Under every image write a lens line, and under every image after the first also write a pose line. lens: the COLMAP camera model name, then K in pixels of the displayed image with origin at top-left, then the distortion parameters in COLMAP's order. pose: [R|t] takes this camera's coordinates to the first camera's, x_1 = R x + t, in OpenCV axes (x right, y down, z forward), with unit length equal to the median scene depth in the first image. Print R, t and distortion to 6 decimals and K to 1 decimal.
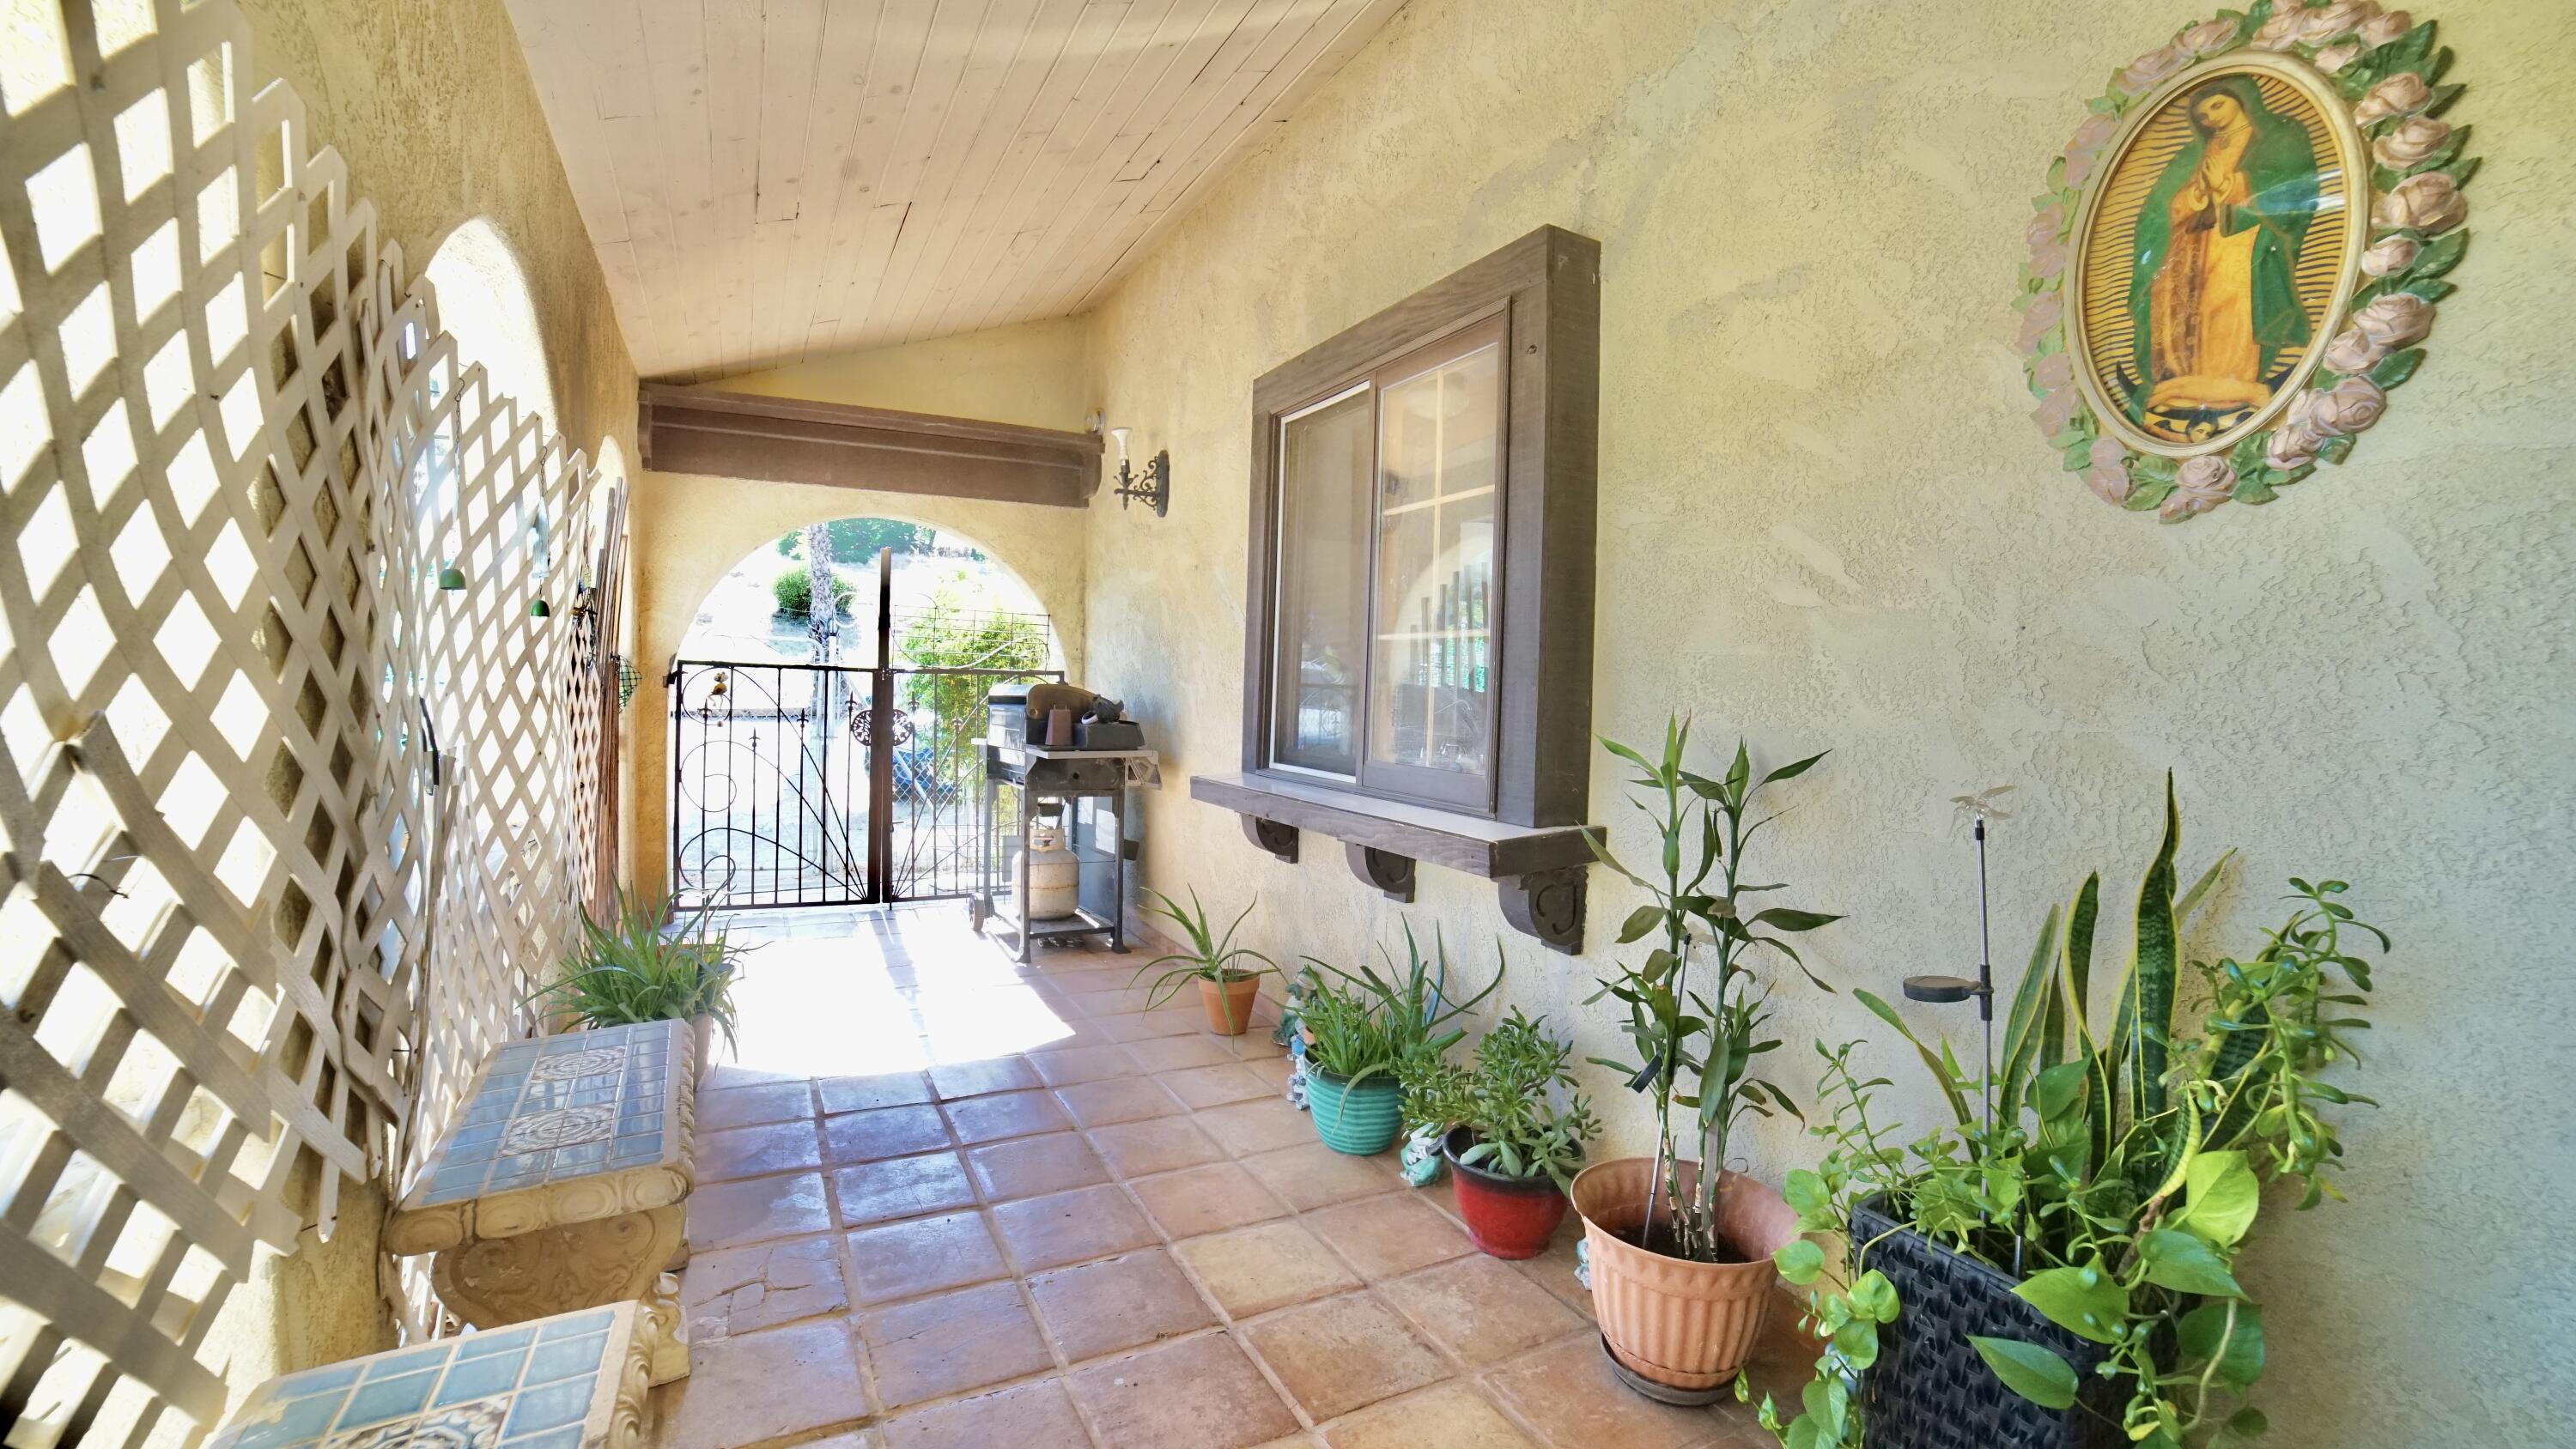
lens RADIAL K [[1060.3, 0, 1288.0], [0, 1060.3, 724.5], [0, 0, 1]] dist [-0.112639, 0.041750]
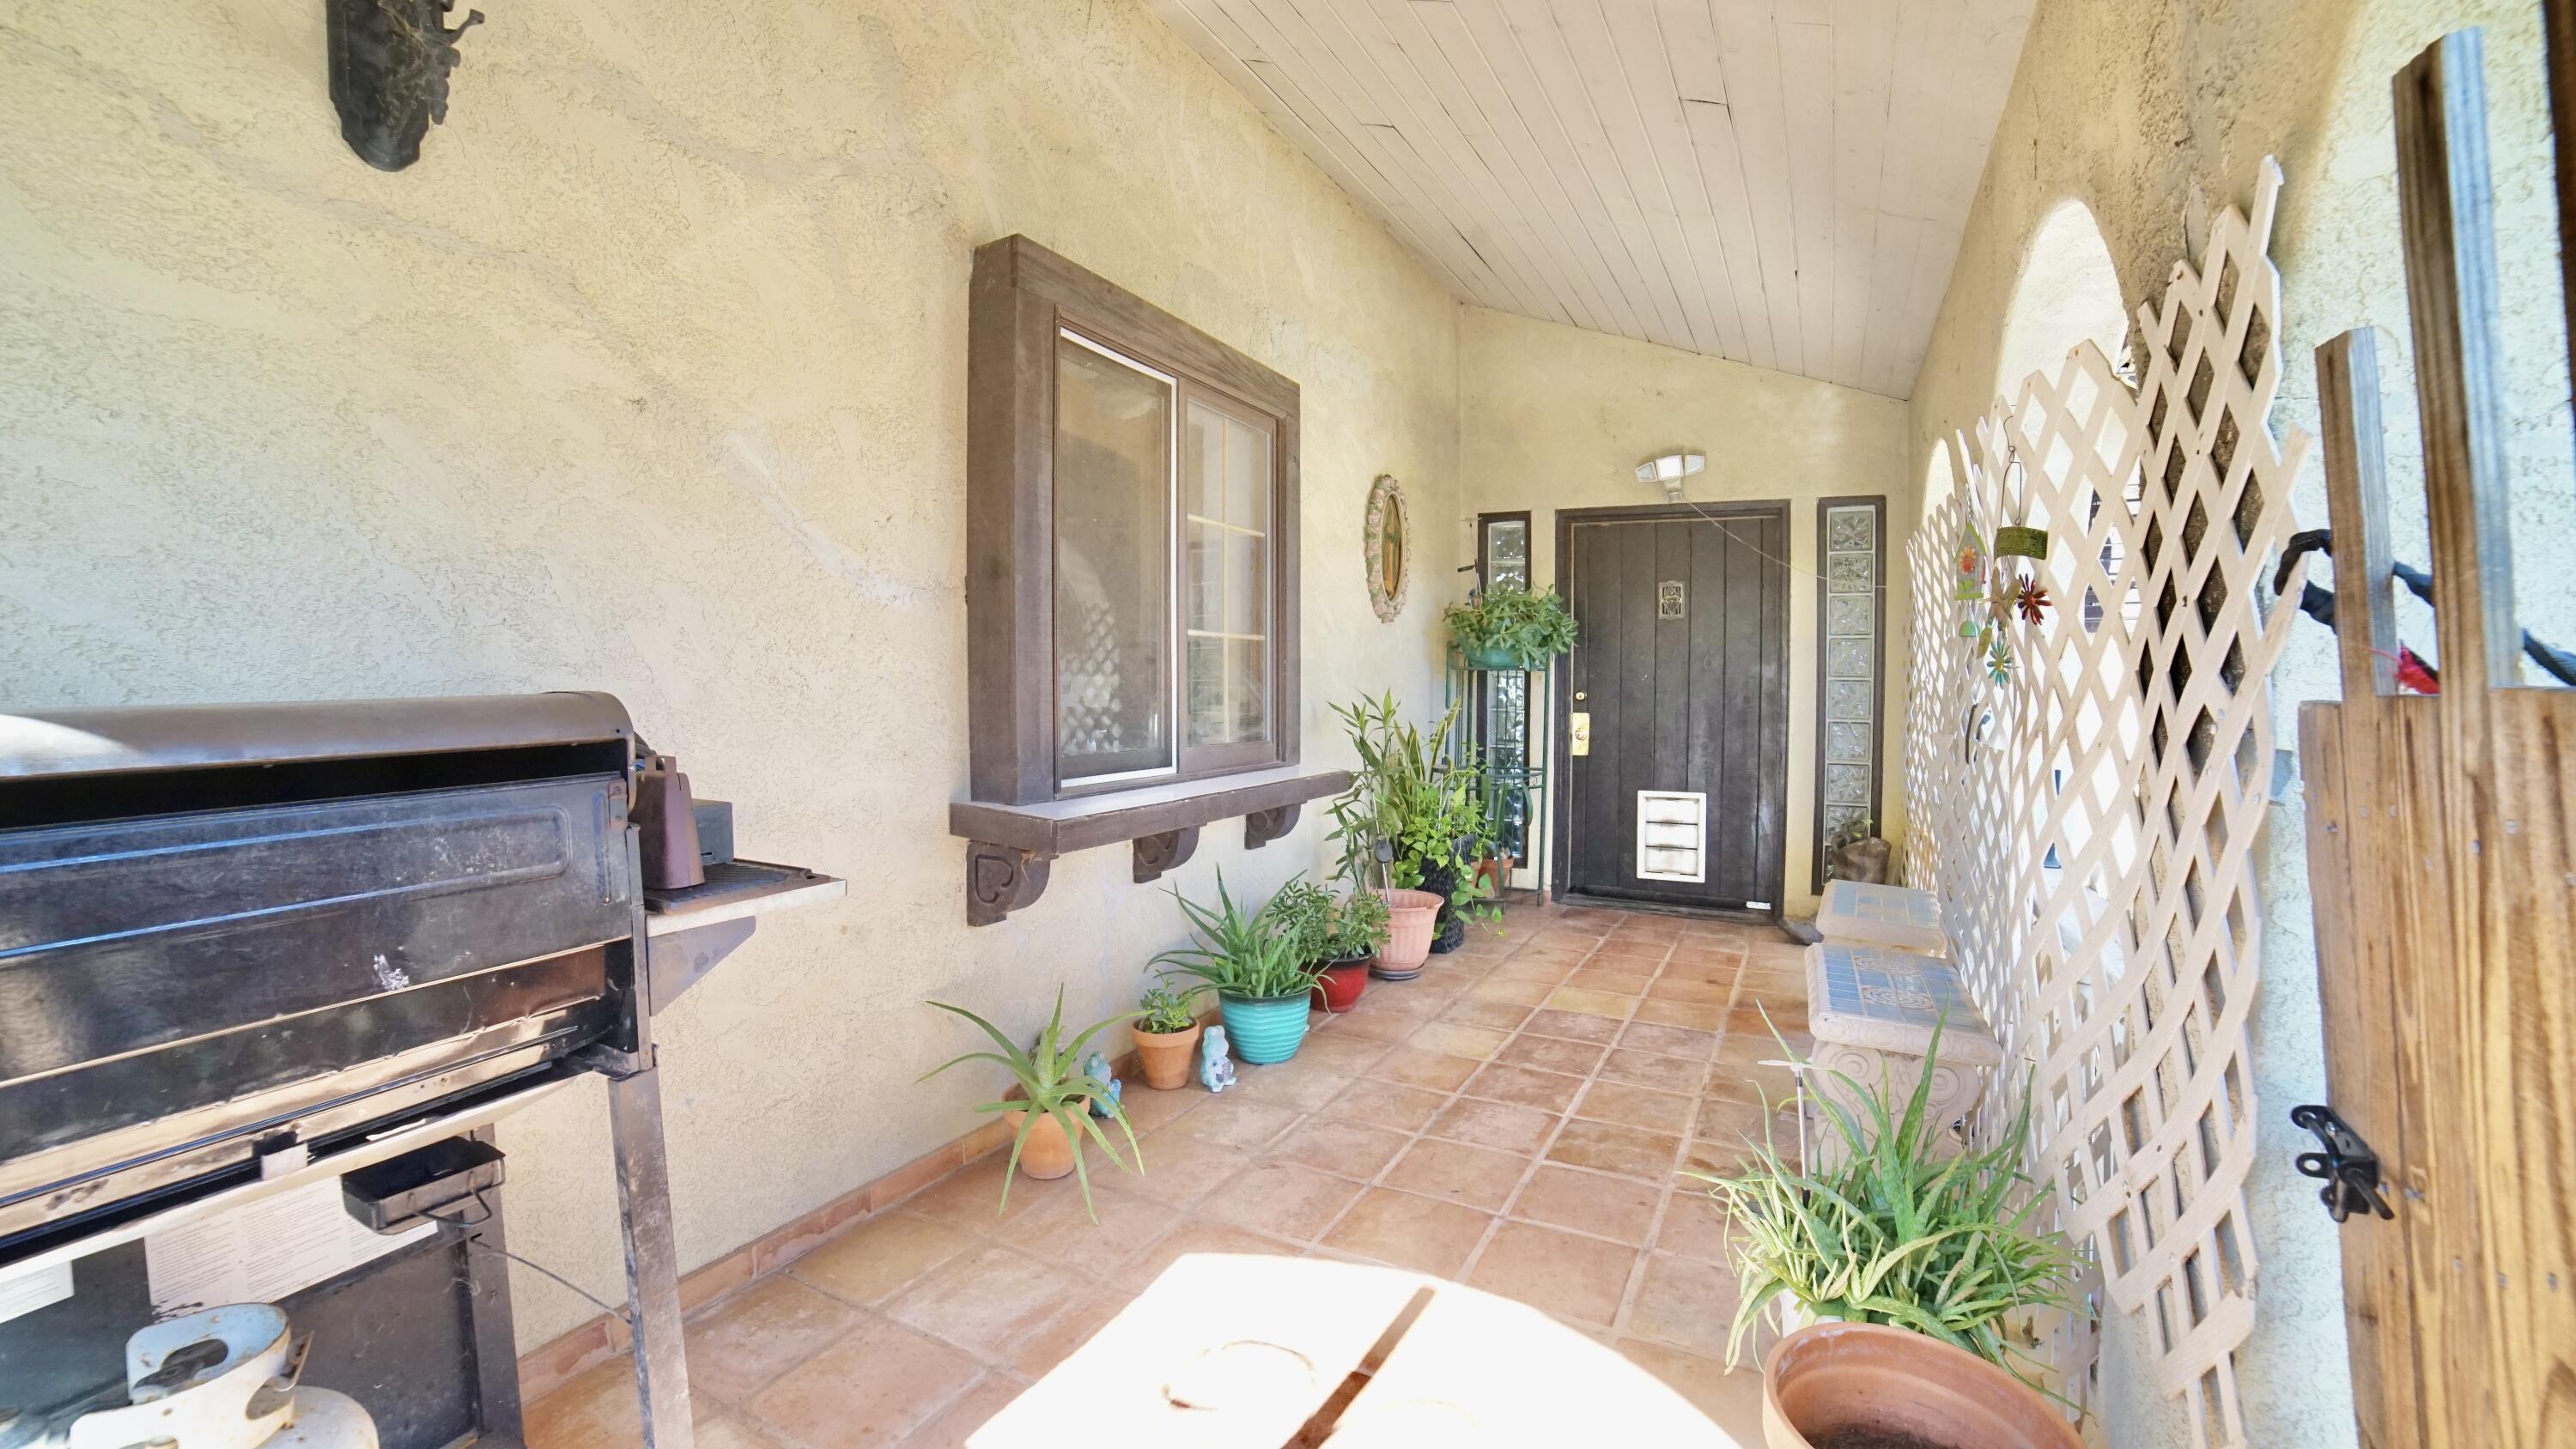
lens RADIAL K [[1060.3, 0, 1288.0], [0, 1060.3, 724.5], [0, 0, 1]] dist [-0.112639, 0.041750]
pose [[-0.556324, -0.059186, 0.828855, -0.893712], [0.022577, 0.996015, 0.086276, -0.081044], [-0.830659, 0.066711, -0.552771, 1.565413]]
